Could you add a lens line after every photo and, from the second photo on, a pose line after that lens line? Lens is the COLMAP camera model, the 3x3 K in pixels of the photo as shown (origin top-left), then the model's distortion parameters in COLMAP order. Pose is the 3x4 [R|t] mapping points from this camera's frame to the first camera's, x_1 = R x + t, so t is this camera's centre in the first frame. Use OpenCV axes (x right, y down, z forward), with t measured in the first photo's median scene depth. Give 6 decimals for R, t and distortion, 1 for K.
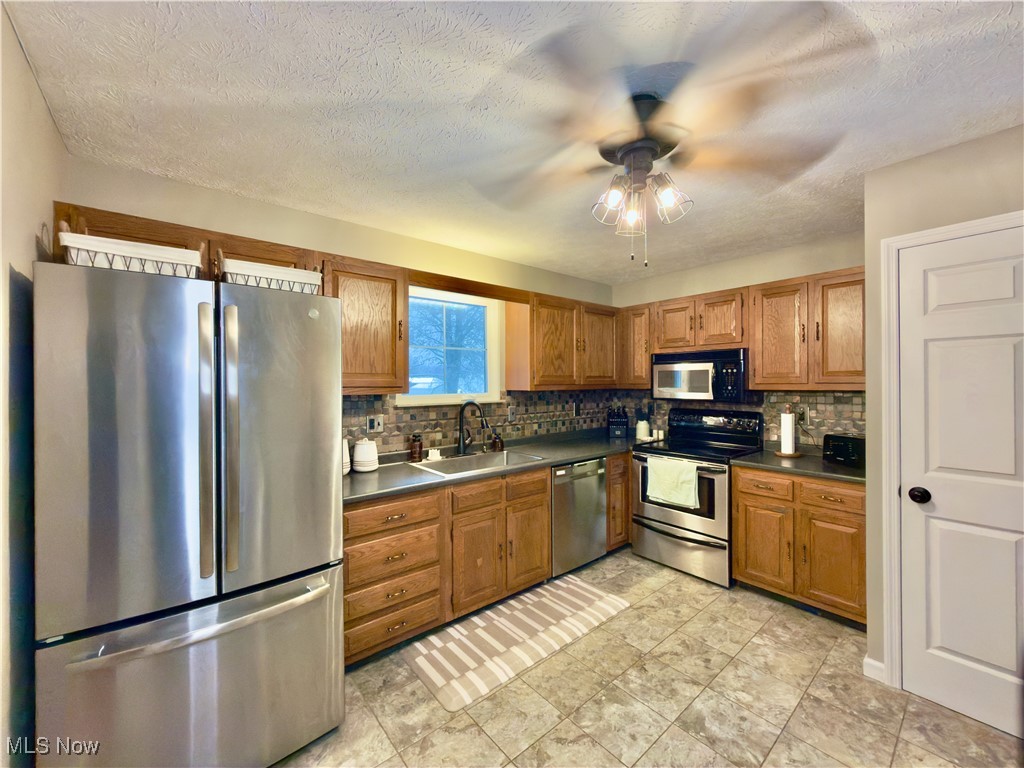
lens RADIAL K [[406.6, 0, 513.4], [0, 406.6, 383.1], [0, 0, 1]] dist [0.000972, -0.000335]
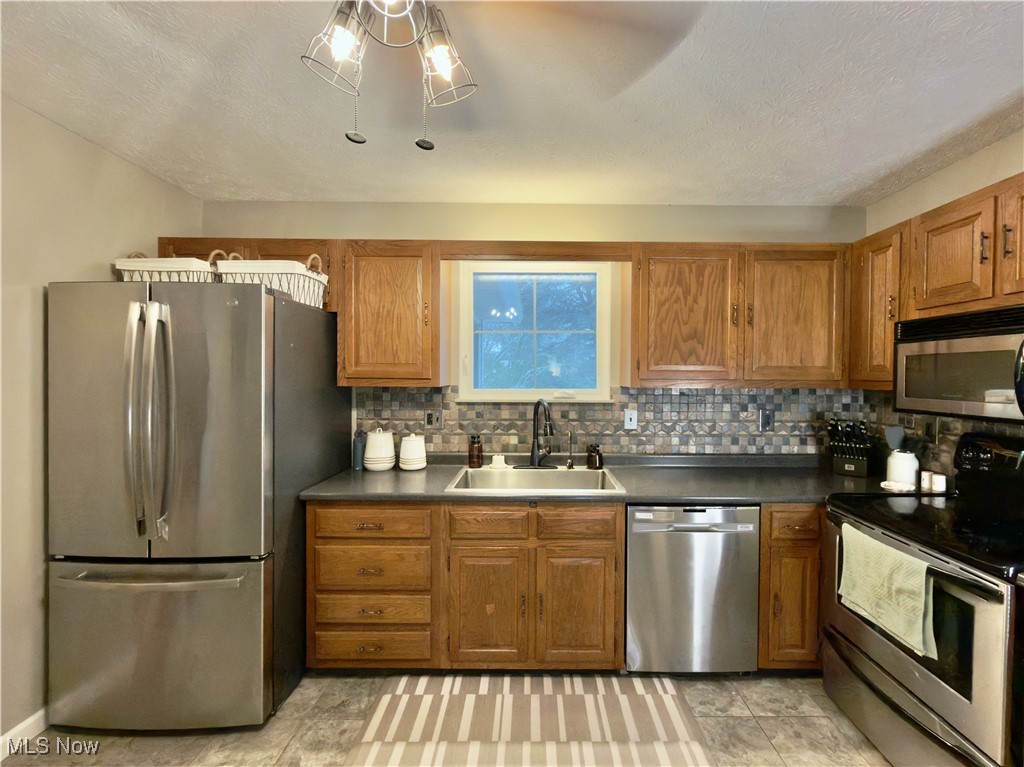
lens RADIAL K [[442.6, 0, 532.0], [0, 442.6, 382.3], [0, 0, 1]] dist [0.000955, -0.000256]
pose [[0.772097, 0.019106, -0.635218, 0.402634], [-0.010364, 0.999794, 0.017474, -0.001690], [0.635420, -0.006908, 0.772135, 0.331819]]
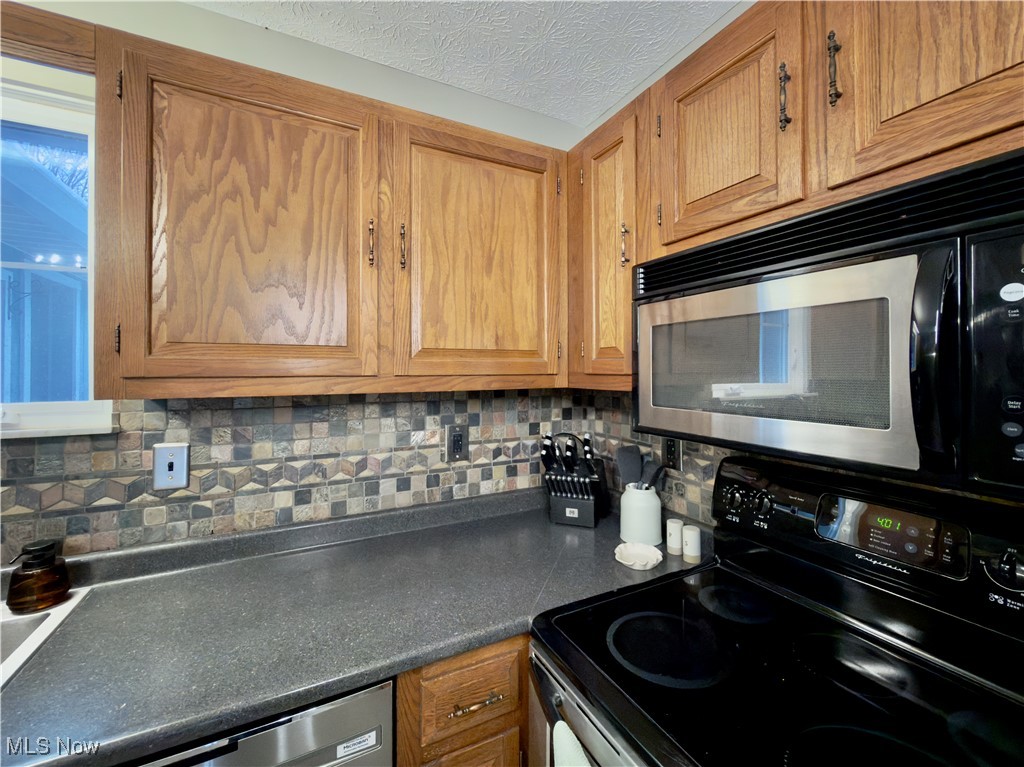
lens RADIAL K [[433.2, 0, 509.7], [0, 433.2, 364.2], [0, 0, 1]] dist [-0.000649, -0.000101]
pose [[0.975664, -0.001291, -0.219269, 0.379235], [-0.001812, 0.999901, -0.013952, -0.001420], [0.219265, 0.014010, 0.975565, 0.820206]]
